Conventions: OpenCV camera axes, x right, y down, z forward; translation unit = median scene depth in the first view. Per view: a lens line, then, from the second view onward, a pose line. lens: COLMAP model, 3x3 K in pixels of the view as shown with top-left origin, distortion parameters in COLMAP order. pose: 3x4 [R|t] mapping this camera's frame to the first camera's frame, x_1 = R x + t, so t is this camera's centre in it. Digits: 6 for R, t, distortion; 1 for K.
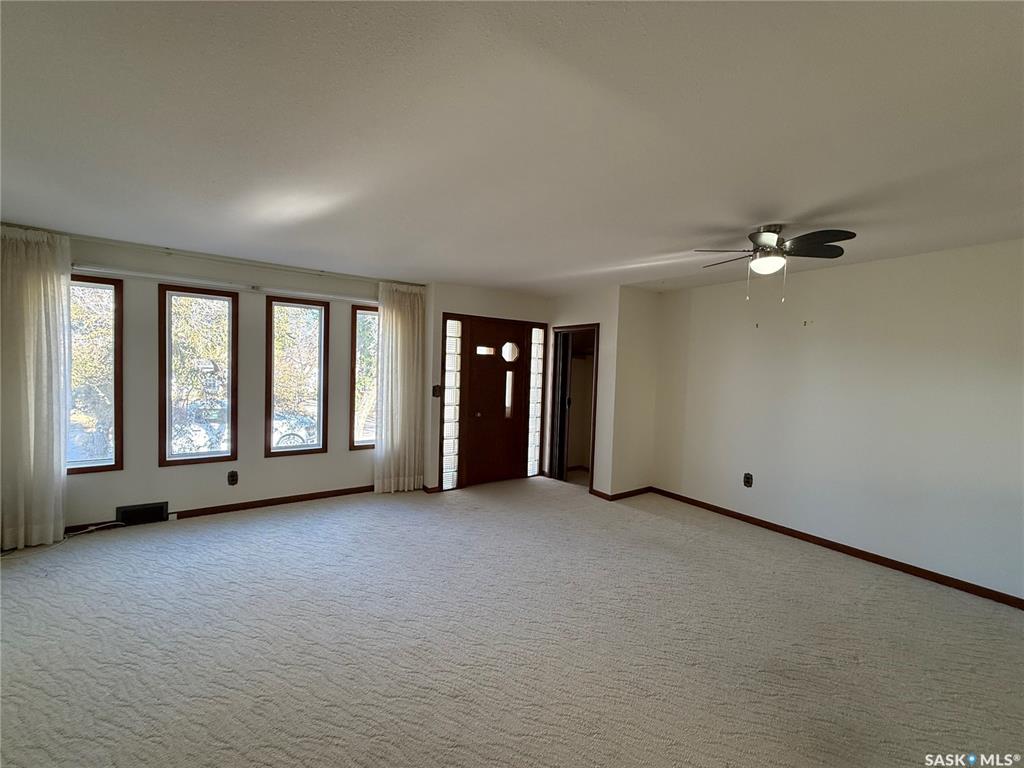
lens RADIAL K [[408.0, 0, 504.0], [0, 408.0, 387.1], [0, 0, 1]] dist [0.001902, -0.000679]
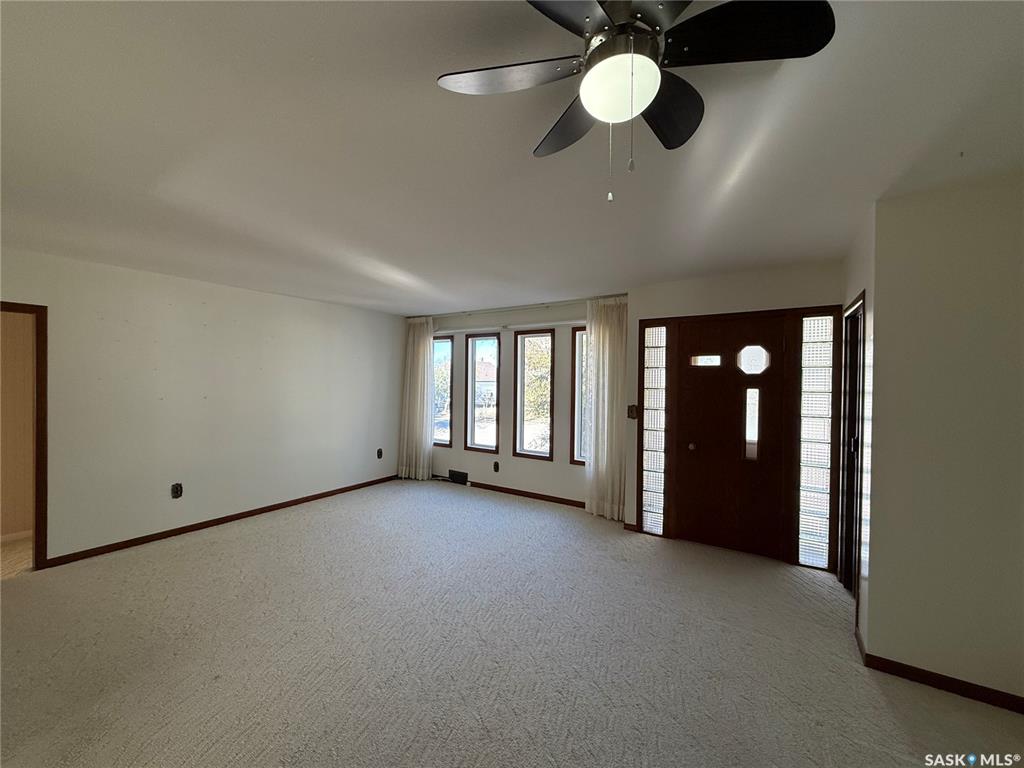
lens RADIAL K [[408.0, 0, 504.7], [0, 408.0, 384.2], [0, 0, 1]] dist [0.001902, -0.000679]
pose [[0.380959, -0.014358, -0.924480, 0.540745], [-0.039392, 0.998719, -0.031744, -0.010801], [0.923752, 0.048510, 0.379906, 0.426937]]
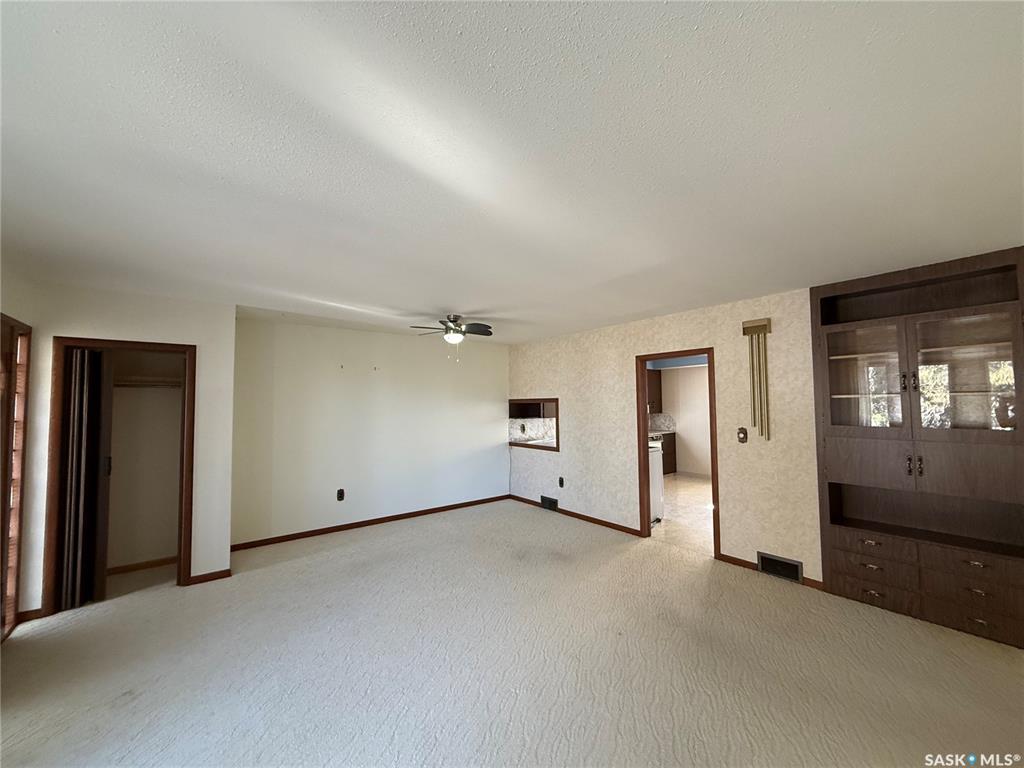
lens RADIAL K [[408.0, 0, 512.8], [0, 408.0, 382.0], [0, 0, 1]] dist [0.001902, -0.000679]
pose [[-0.073475, 0.022894, 0.997034, -0.572840], [0.057223, 0.998186, -0.018703, -0.045558], [-0.995654, 0.055679, -0.074652, 0.510061]]
